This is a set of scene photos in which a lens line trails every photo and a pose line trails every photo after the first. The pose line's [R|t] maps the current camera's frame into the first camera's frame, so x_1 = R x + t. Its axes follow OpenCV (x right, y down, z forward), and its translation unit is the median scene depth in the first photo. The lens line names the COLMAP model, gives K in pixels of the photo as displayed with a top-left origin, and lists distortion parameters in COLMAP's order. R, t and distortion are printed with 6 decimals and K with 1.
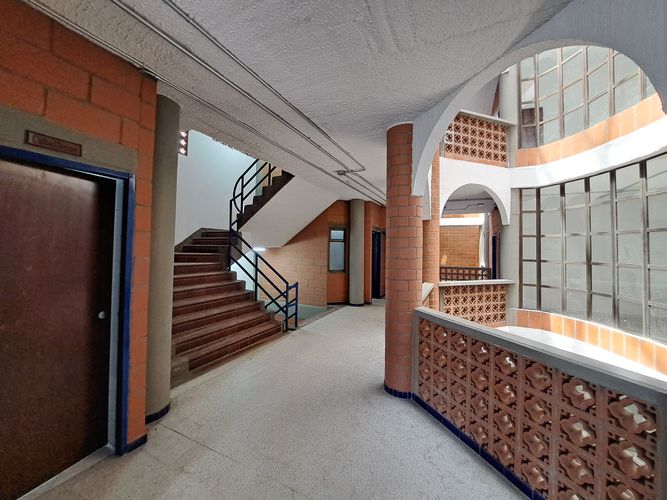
lens RADIAL K [[267.3, 0, 333.3], [0, 267.3, 242.3], [0, 0, 1]] dist [-0.017349, 0.000413]
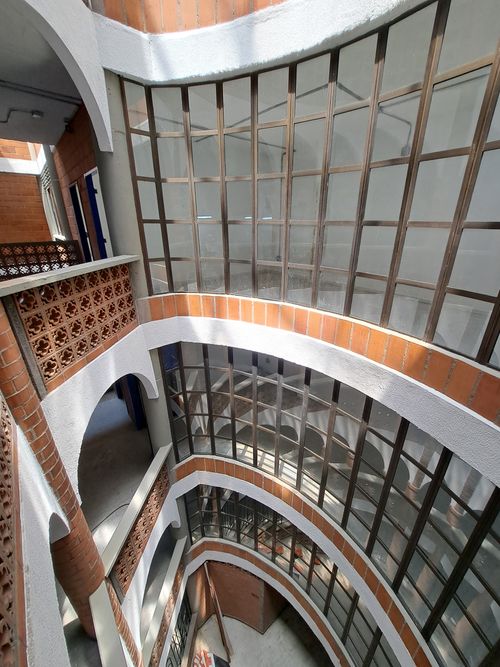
lens RADIAL K [[267.3, 0, 259.7], [0, 267.3, 333.4], [0, 0, 1]] dist [-0.017349, 0.000413]
pose [[0.395051, -0.361892, 0.844375, 0.204241], [-0.024046, 0.914750, 0.403304, 0.054205], [-0.918345, -0.179629, 0.352670, 0.506013]]
